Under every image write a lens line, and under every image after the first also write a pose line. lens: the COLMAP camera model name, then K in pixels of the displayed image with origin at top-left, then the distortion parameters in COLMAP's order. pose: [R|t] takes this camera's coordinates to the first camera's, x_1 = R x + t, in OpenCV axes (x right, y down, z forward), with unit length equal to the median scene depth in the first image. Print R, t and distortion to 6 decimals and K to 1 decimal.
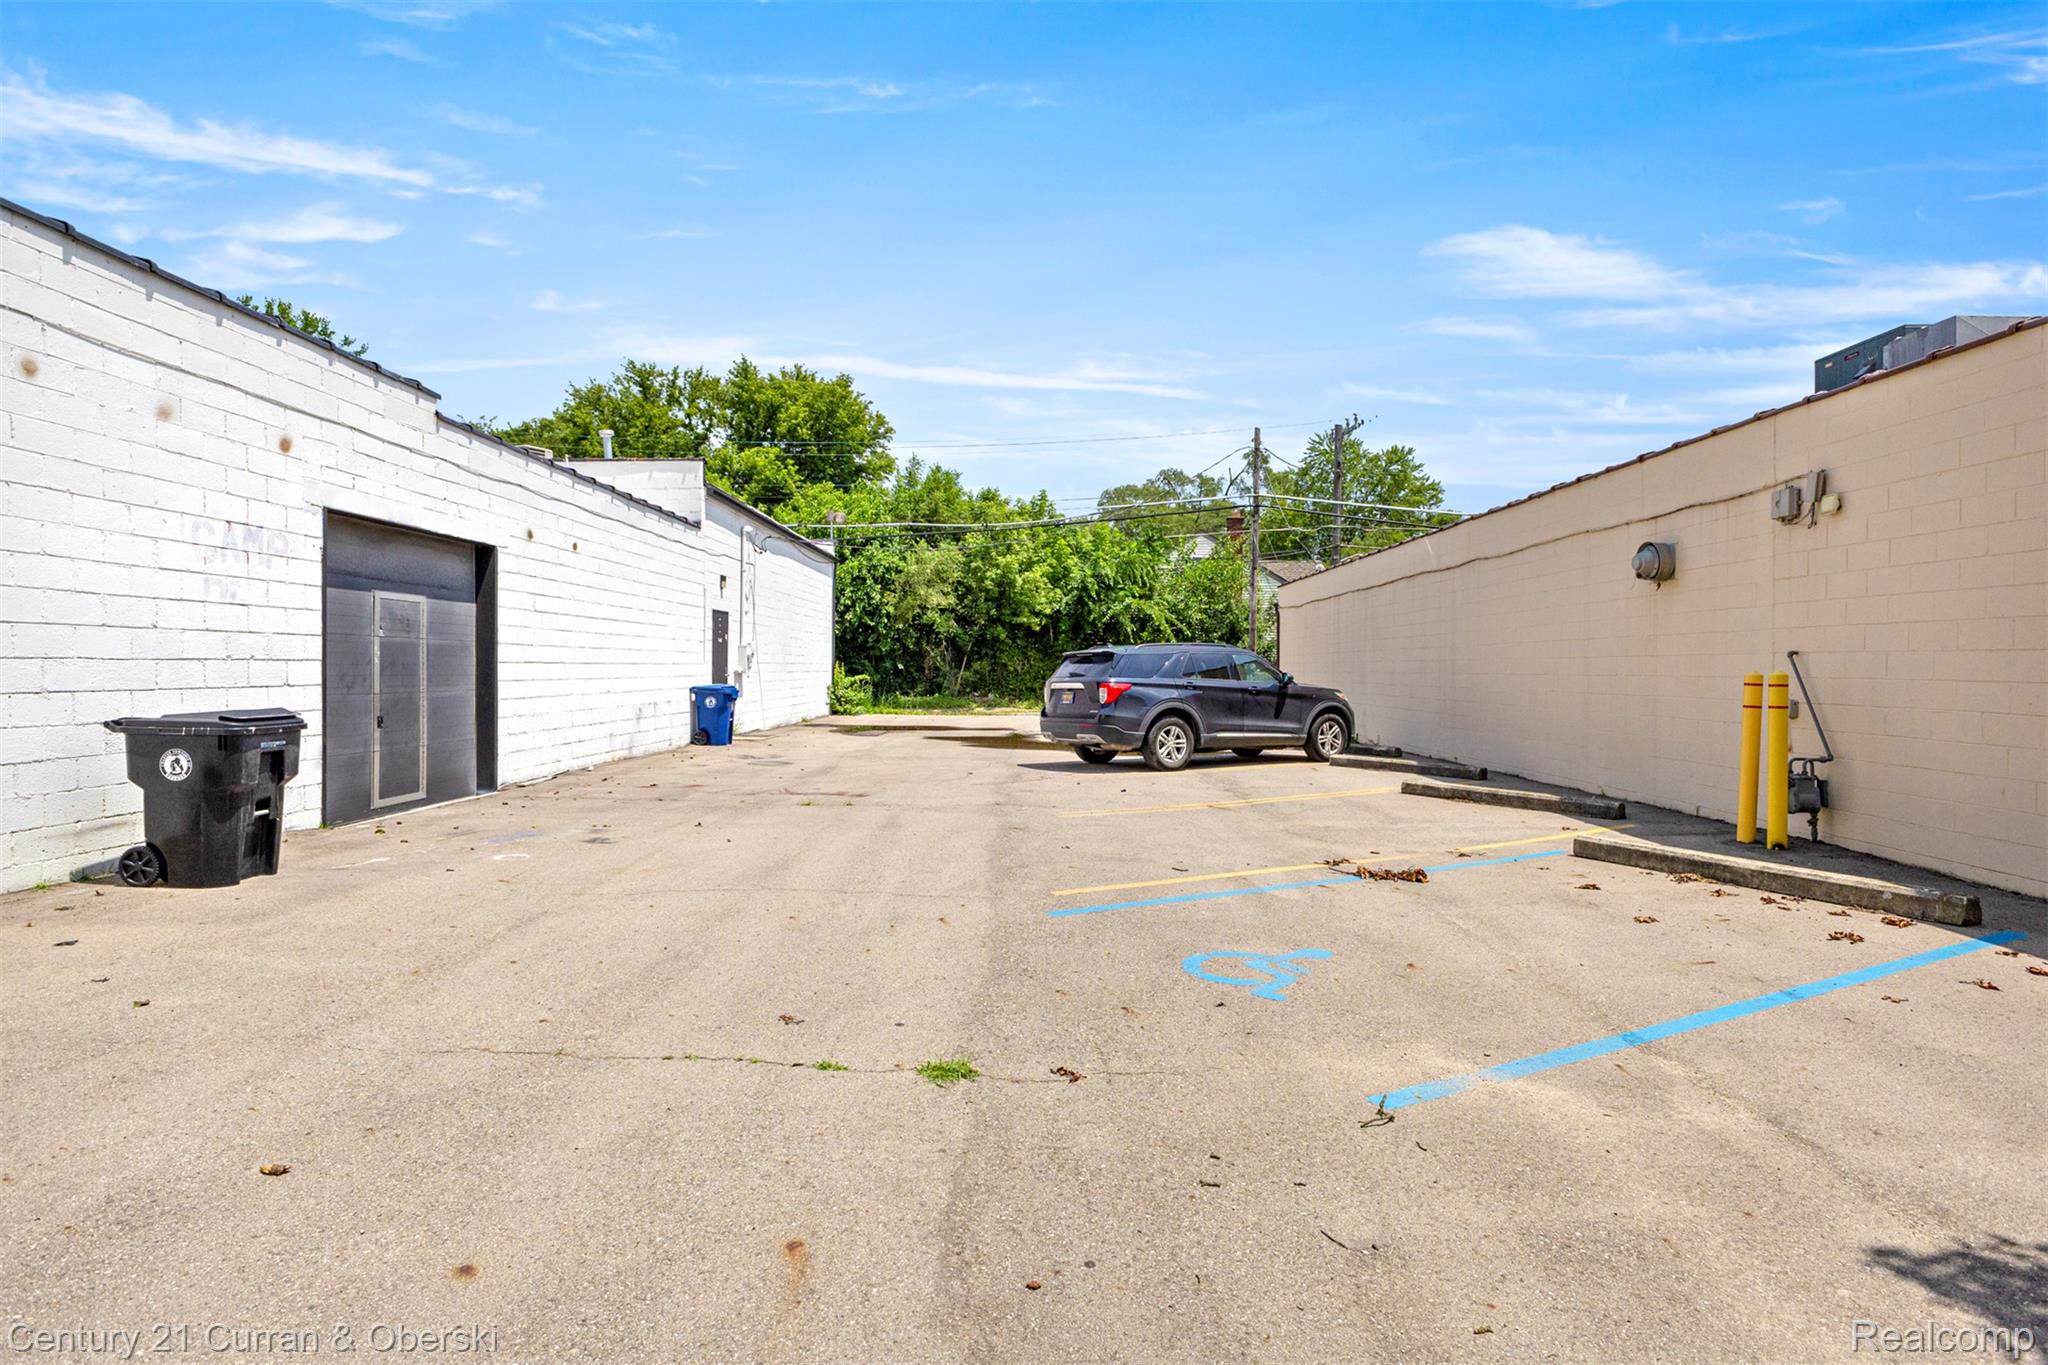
lens RADIAL K [[1053.9, 0, 1021.5], [0, 1053.9, 677.2], [0, 0, 1]] dist [-0.013468, -0.001762]
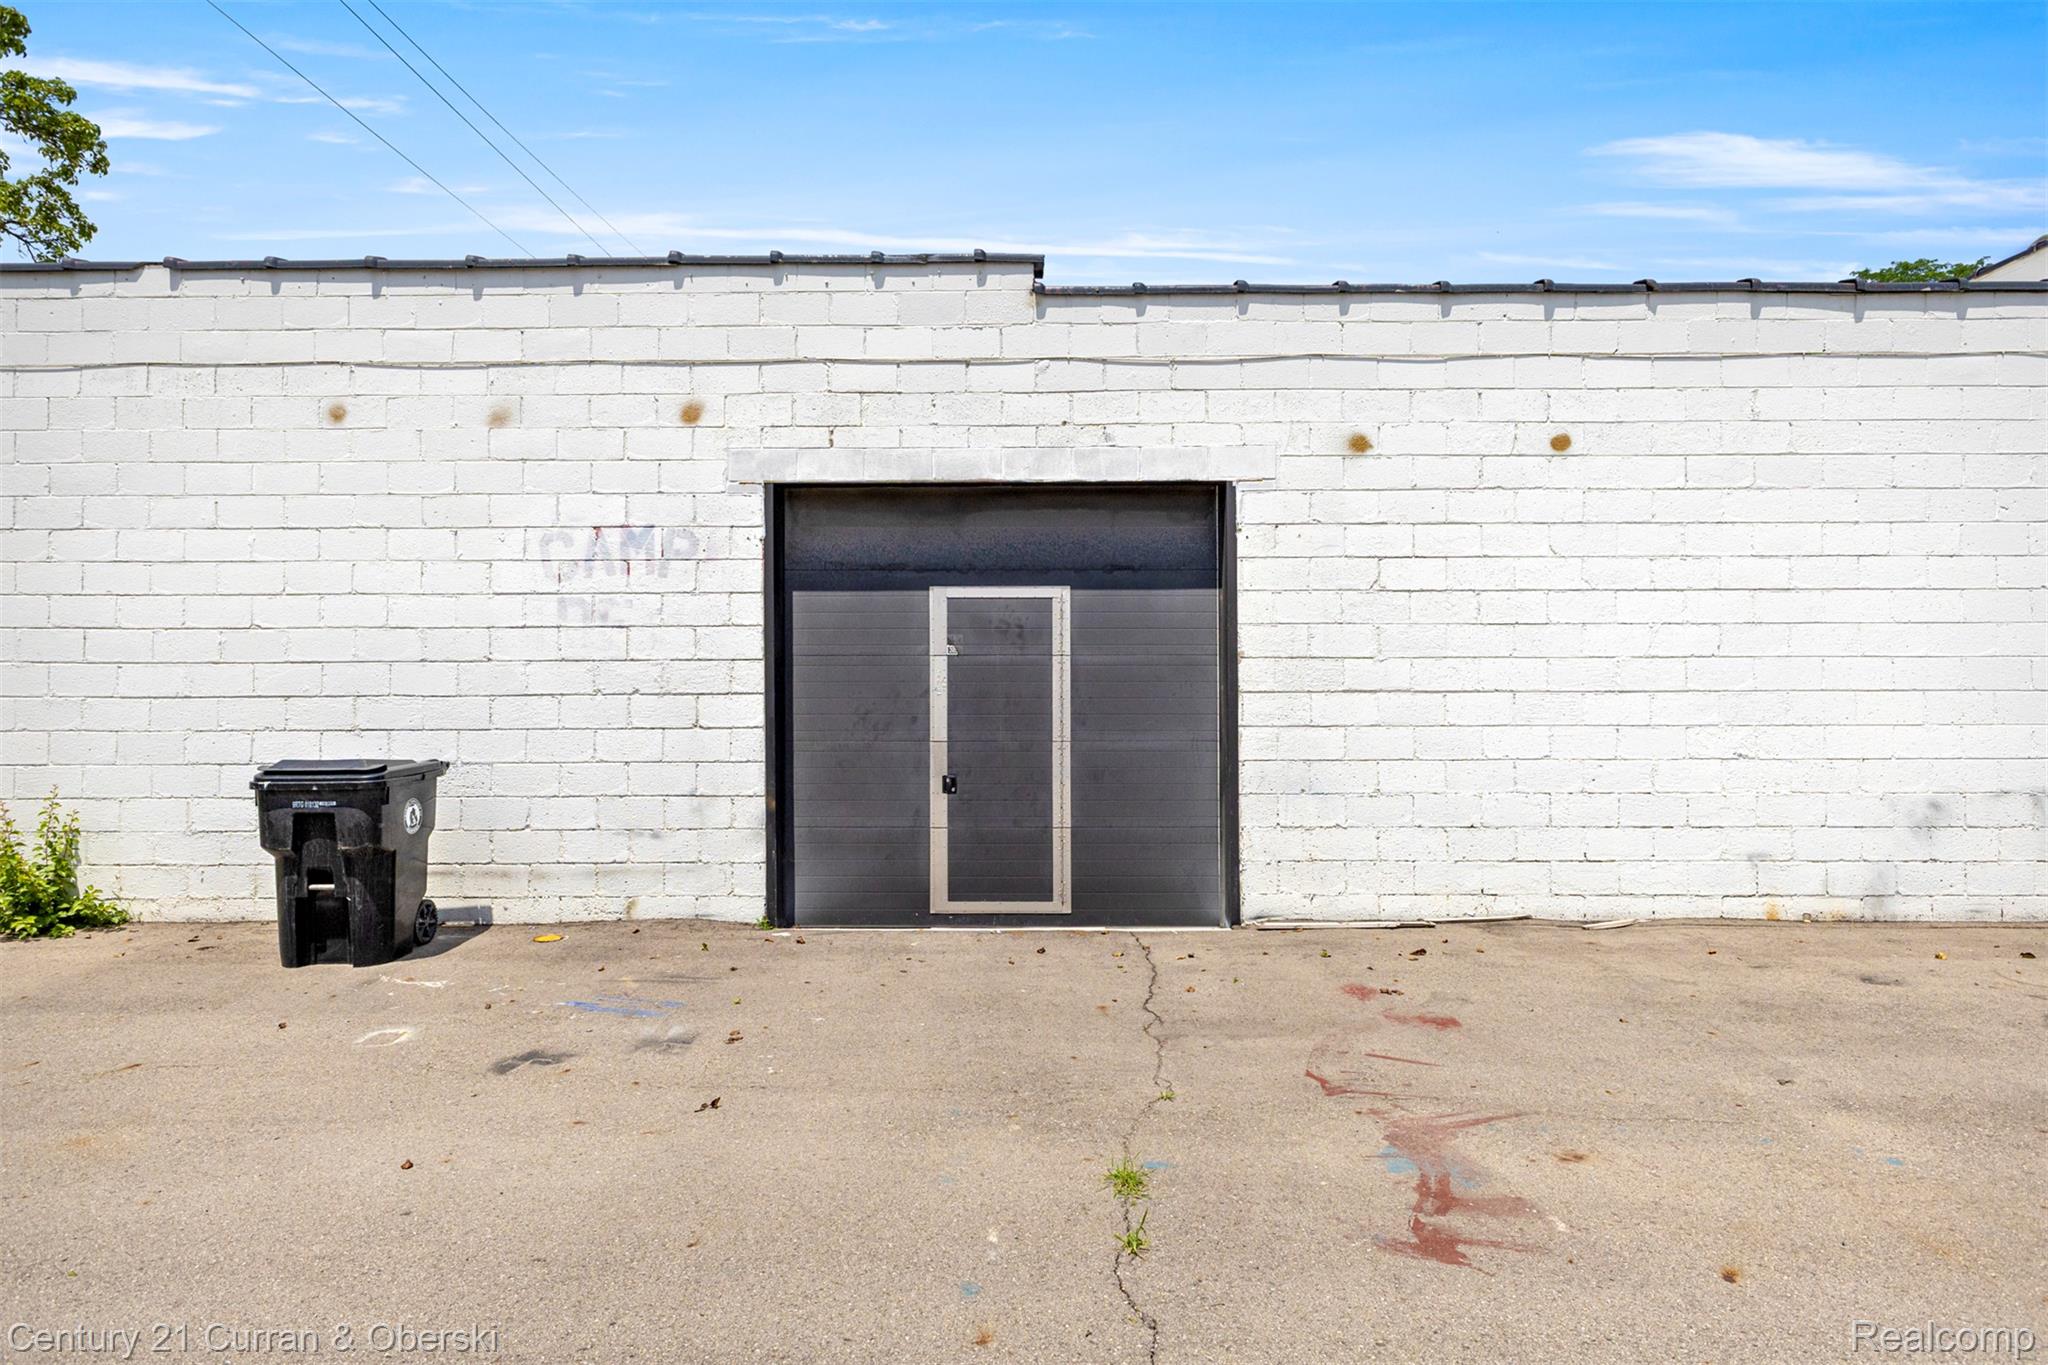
lens RADIAL K [[1176.9, 0, 1023.5], [0, 1176.9, 671.1], [0, 0, 1]] dist [0.009590, -0.005791]
pose [[0.007990, -0.008132, -0.999935, 0.082610], [-0.005028, 0.999954, -0.008172, -0.014222], [0.999955, 0.005093, 0.007949, 0.638403]]
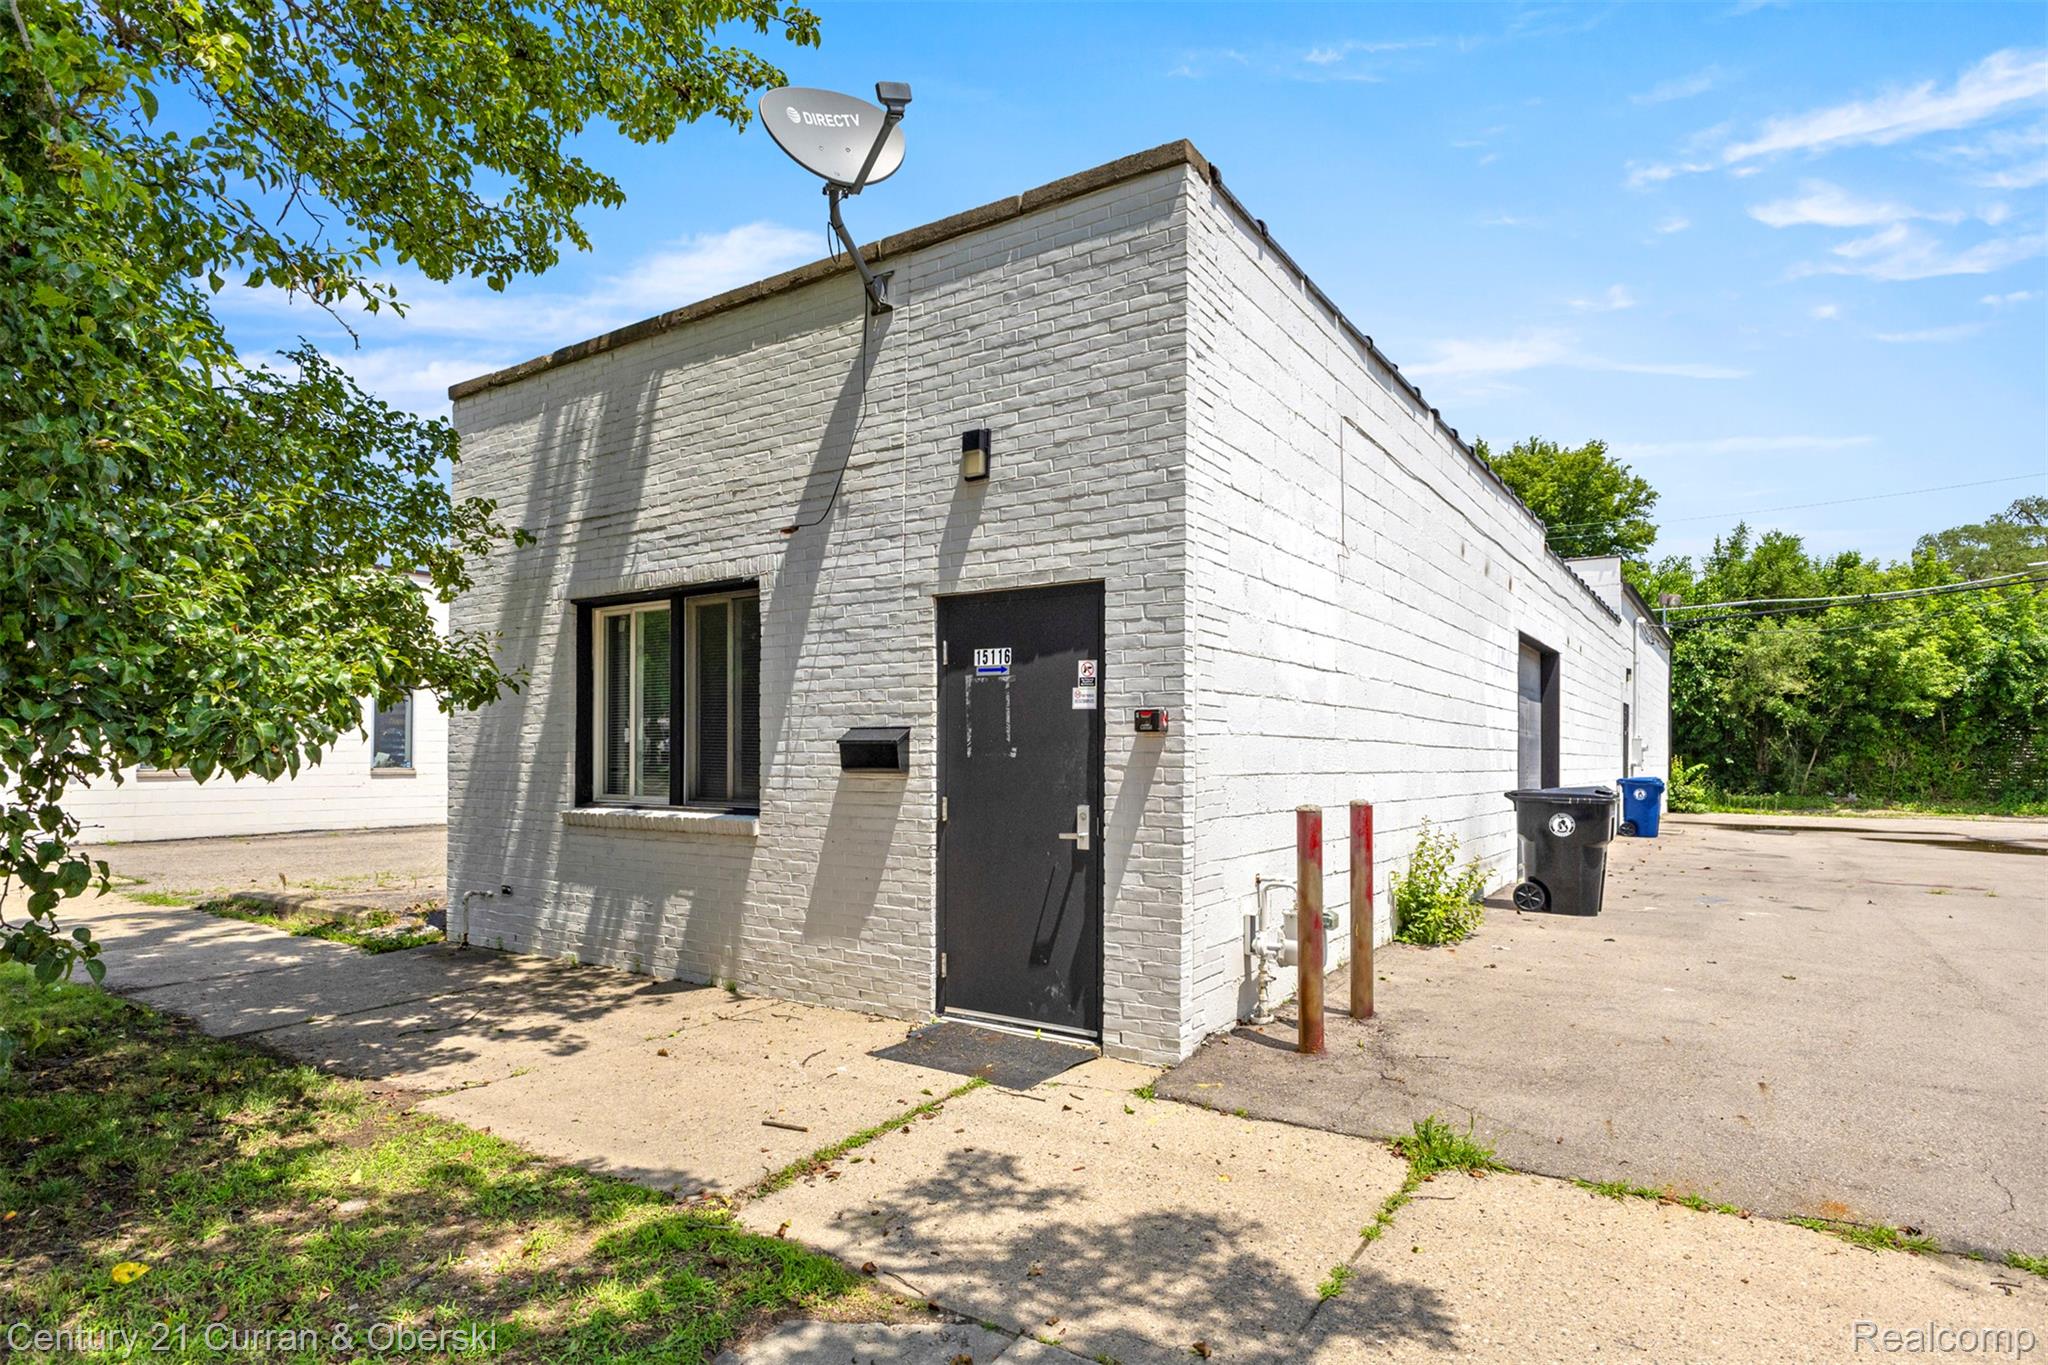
lens RADIAL K [[1115.4, 0, 1023.8], [0, 1115.4, 738.3], [0, 0, 1]] dist [-0.009527, 0.001171]
pose [[0.840676, -0.009279, -0.541459, -0.239964], [-0.008047, 0.999529, -0.029624, 0.007320], [0.541479, 0.029261, 0.840205, -0.247258]]
